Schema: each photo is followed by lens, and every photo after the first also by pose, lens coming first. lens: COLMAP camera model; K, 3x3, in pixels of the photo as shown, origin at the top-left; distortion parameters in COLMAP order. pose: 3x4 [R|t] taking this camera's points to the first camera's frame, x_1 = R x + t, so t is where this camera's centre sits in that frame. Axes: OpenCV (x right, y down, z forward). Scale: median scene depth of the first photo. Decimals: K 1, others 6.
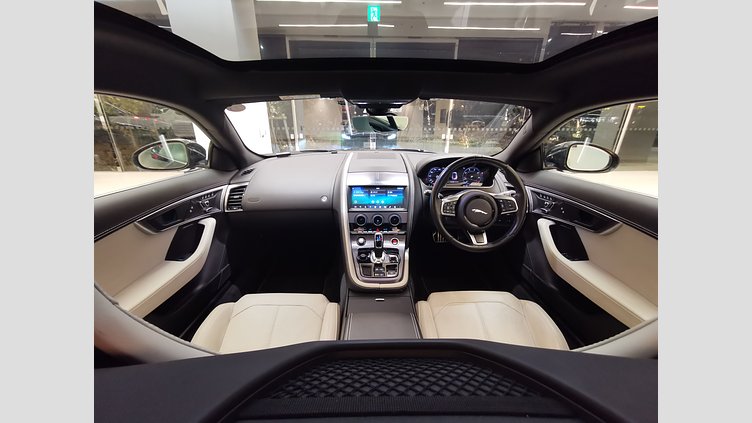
lens RADIAL K [[264.0, 0, 376.0], [0, 264.0, 211.5], [0, 0, 1]] dist [0.000200, 0.000009]
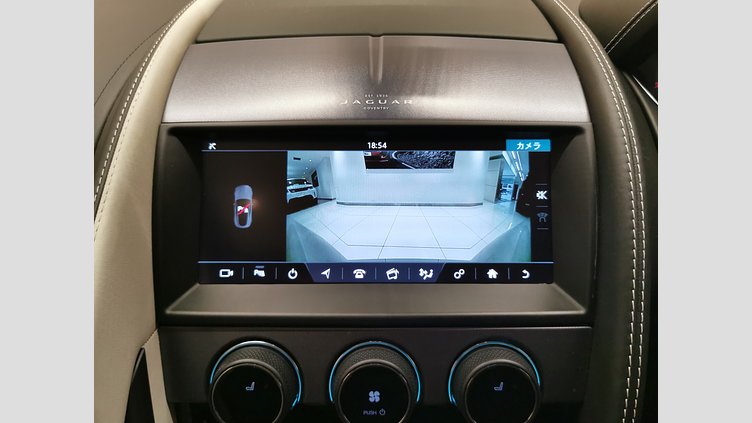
lens RADIAL K [[439.0, 0, 376.0], [0, 439.0, 211.5], [0, 0, 1]] dist [0.003396, 0.000427]
pose [[0.999346, -0.002842, -0.036035, 0.015978], [0.007390, 0.991913, 0.126708, -0.085206], [0.035384, -0.126891, 0.991285, 0.773519]]
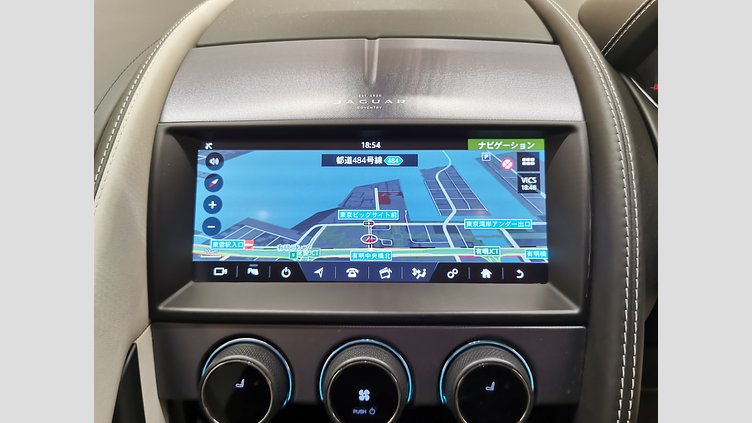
lens RADIAL K [[439.0, 0, 376.0], [0, 439.0, 211.5], [0, 0, 1]] dist [0.003396, 0.000427]
pose [[0.998142, -0.000824, -0.060917, 0.026132], [0.006765, 0.995224, 0.097382, -0.077225], [0.060546, -0.097613, 0.993381, 0.772649]]
